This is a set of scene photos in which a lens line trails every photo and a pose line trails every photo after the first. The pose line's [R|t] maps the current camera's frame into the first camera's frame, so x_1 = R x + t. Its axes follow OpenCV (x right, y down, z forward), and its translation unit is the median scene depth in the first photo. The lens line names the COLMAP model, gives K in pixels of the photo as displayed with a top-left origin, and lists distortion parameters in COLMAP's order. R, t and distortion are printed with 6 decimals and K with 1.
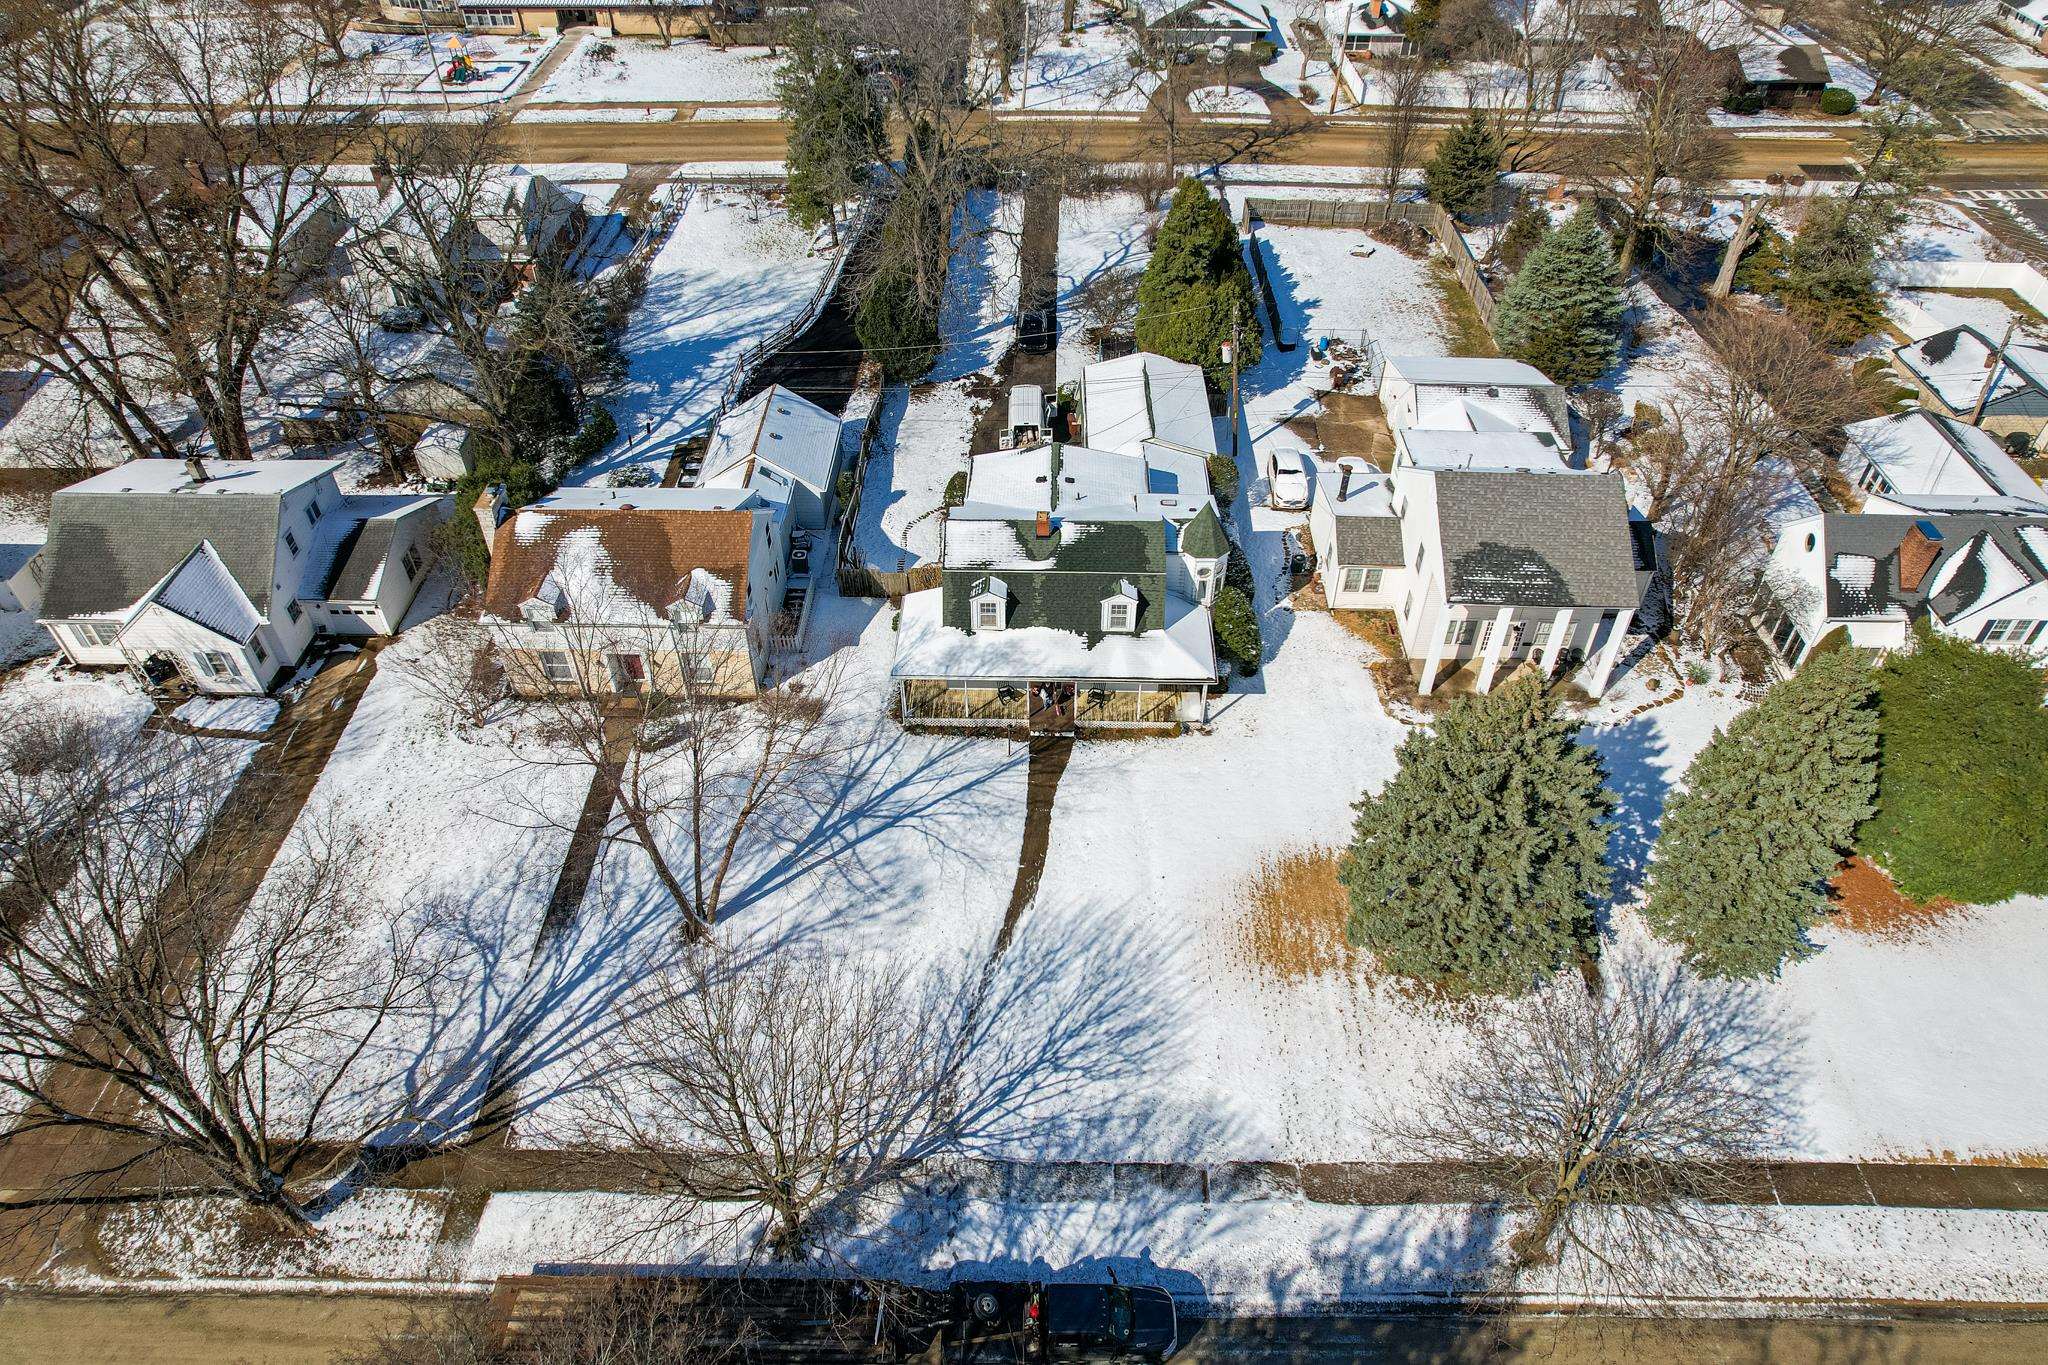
lens RADIAL K [[1305.9, 0, 1030.5], [0, 1305.9, 674.9], [0, 0, 1]] dist [-0.081503, 0.069970]
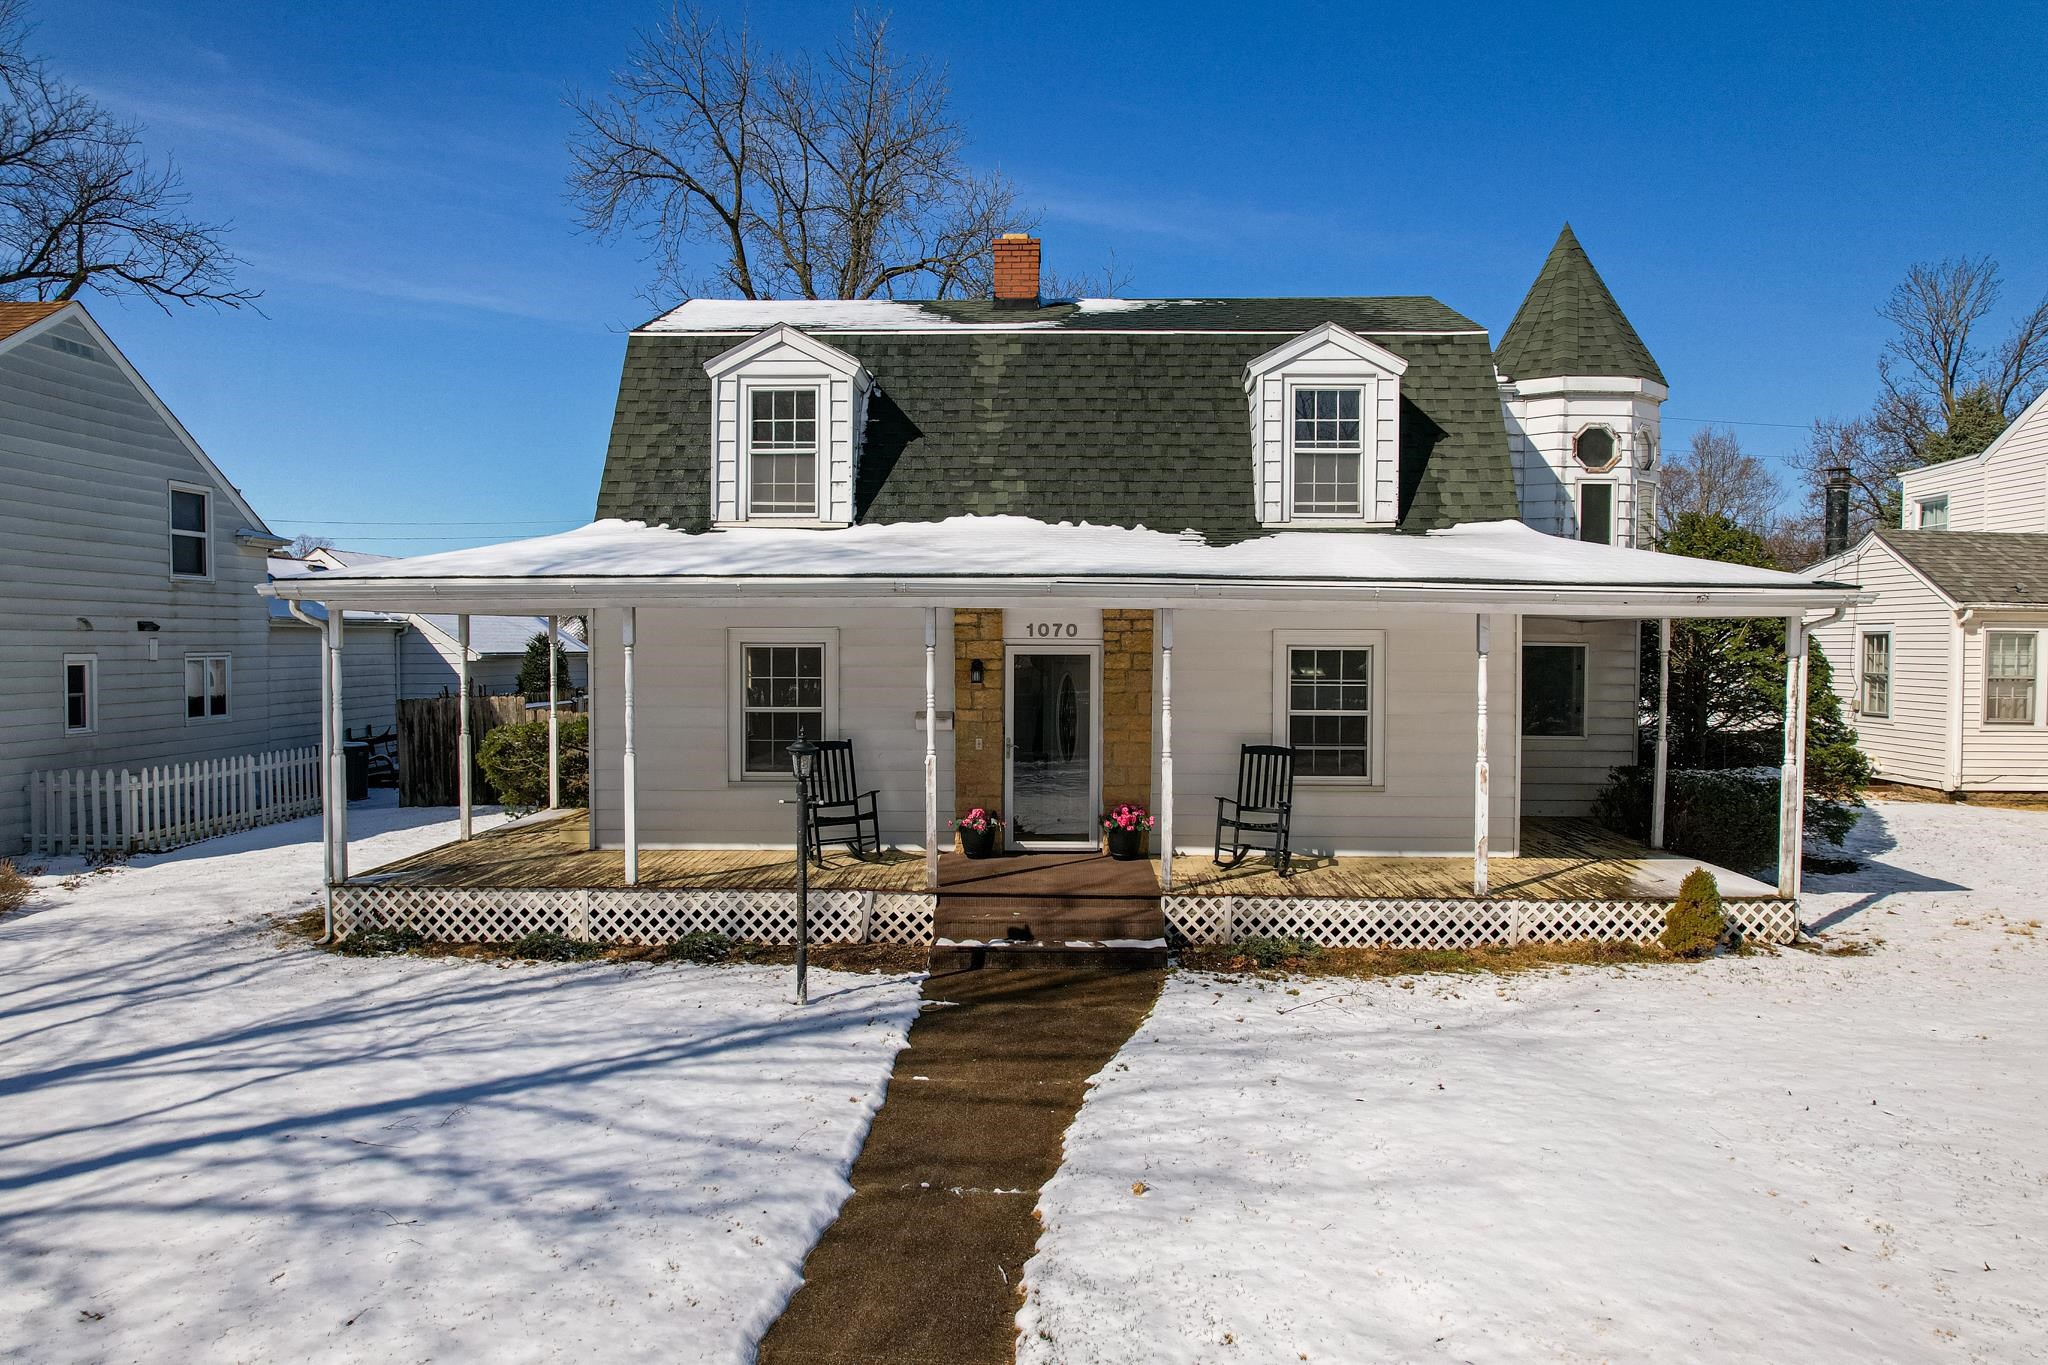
lens RADIAL K [[1305.9, 0, 1040.7], [0, 1305.9, 684.3], [0, 0, 1]] dist [-0.081503, 0.069970]
pose [[0.999992, 0.003497, 0.001865, 0.014276], [-0.001482, 0.766280, -0.642505, 0.134208], [-0.003676, 0.642498, 0.766279, 0.809712]]
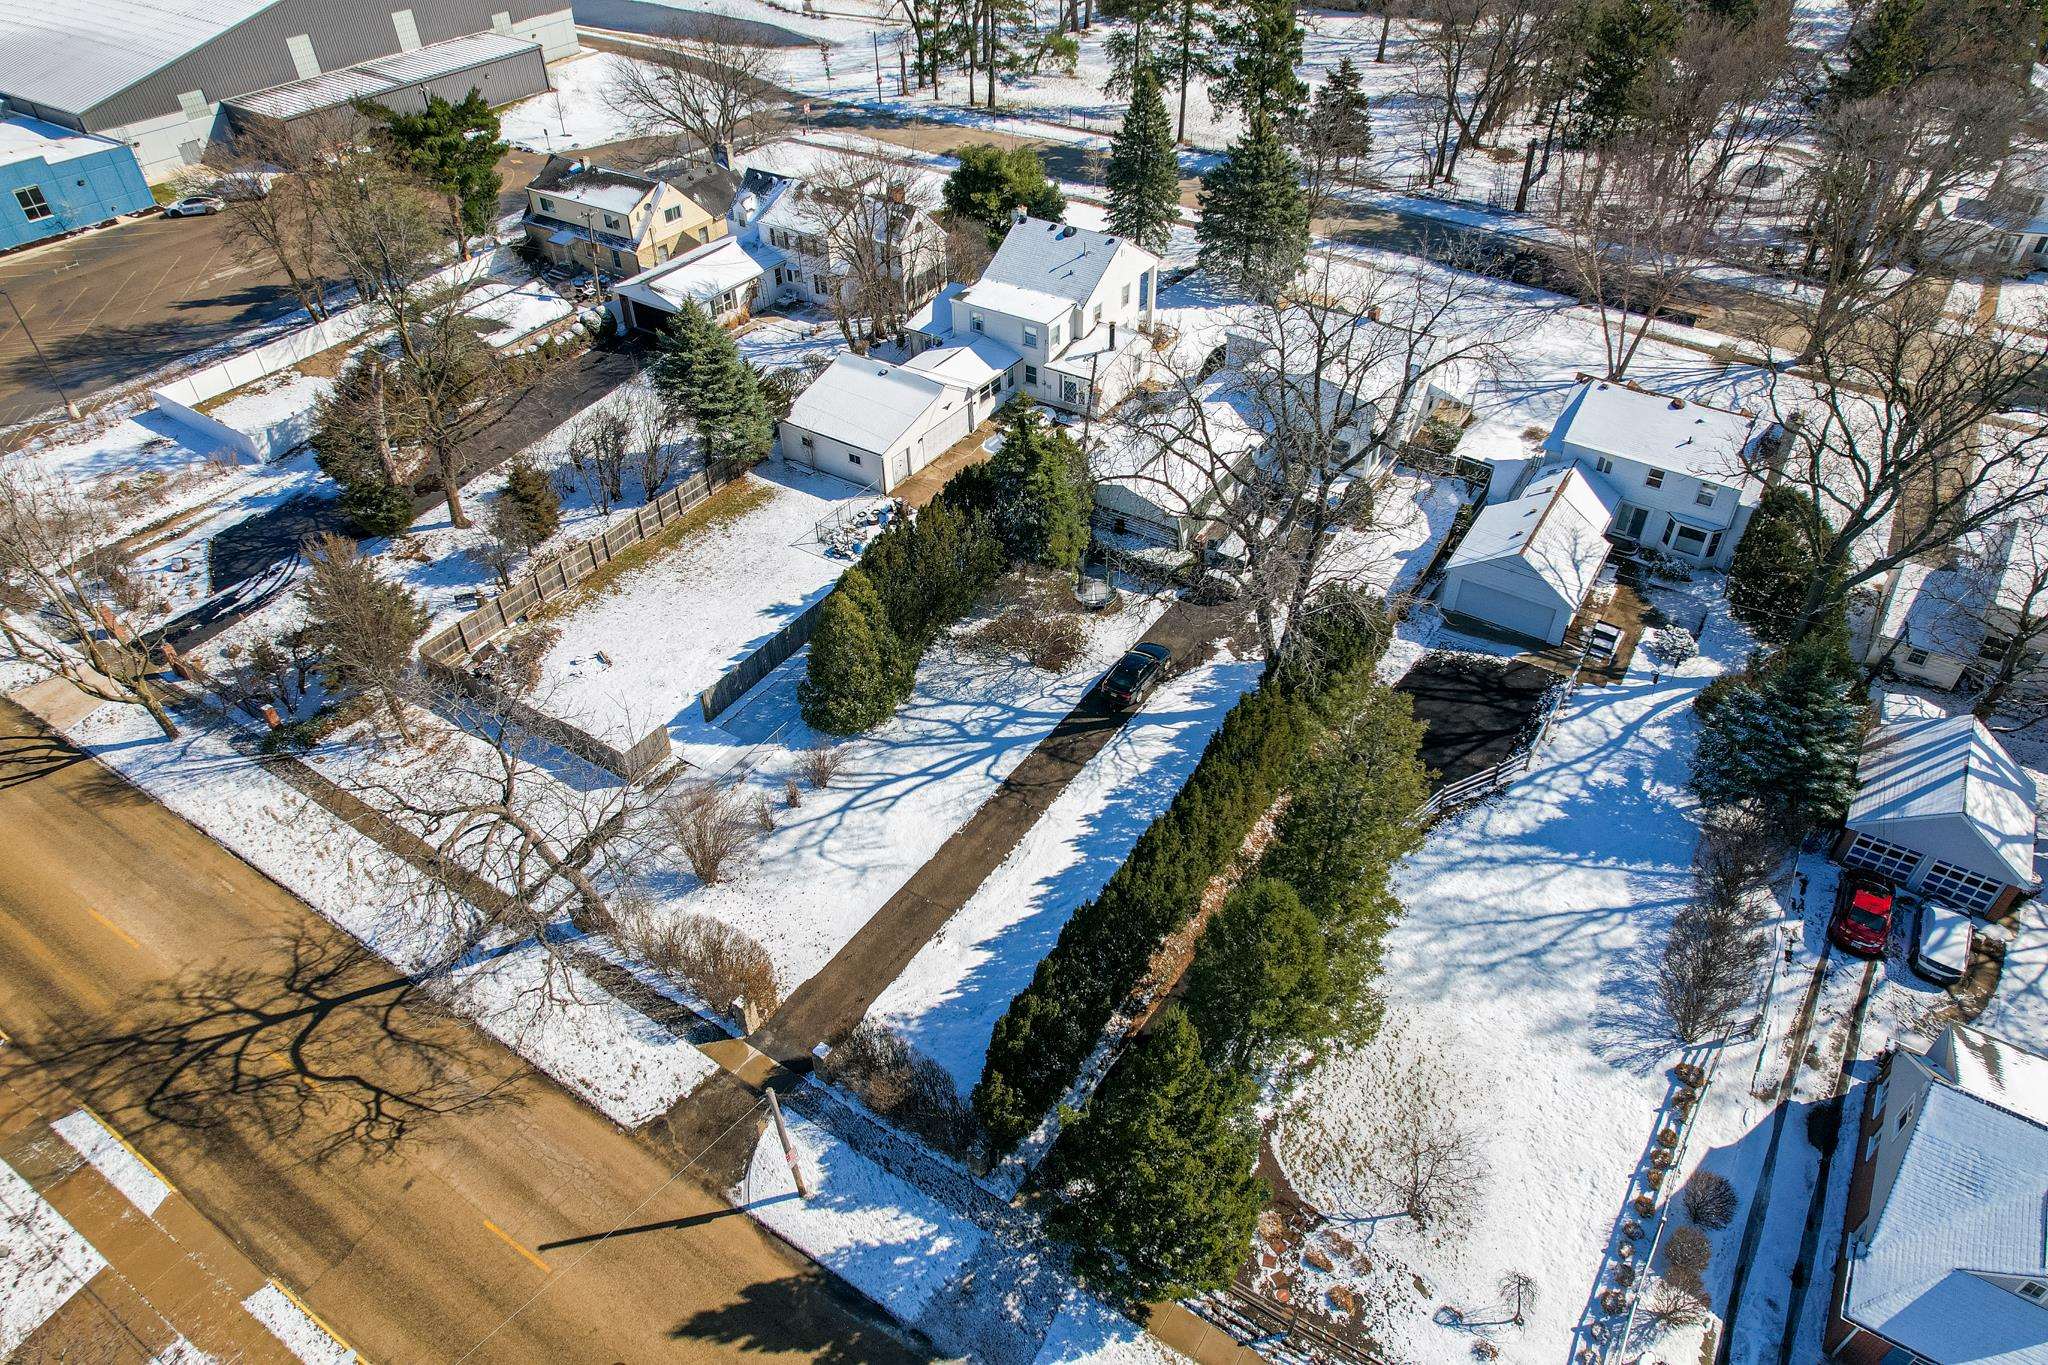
lens RADIAL K [[1305.9, 0, 1032.7], [0, 1305.9, 694.5], [0, 0, 1]] dist [-0.081503, 0.069970]
pose [[-0.849457, -0.337696, 0.405443, -0.374470], [0.357307, 0.197274, 0.912916, -1.411802], [-0.388271, 0.920350, -0.046914, 1.541626]]
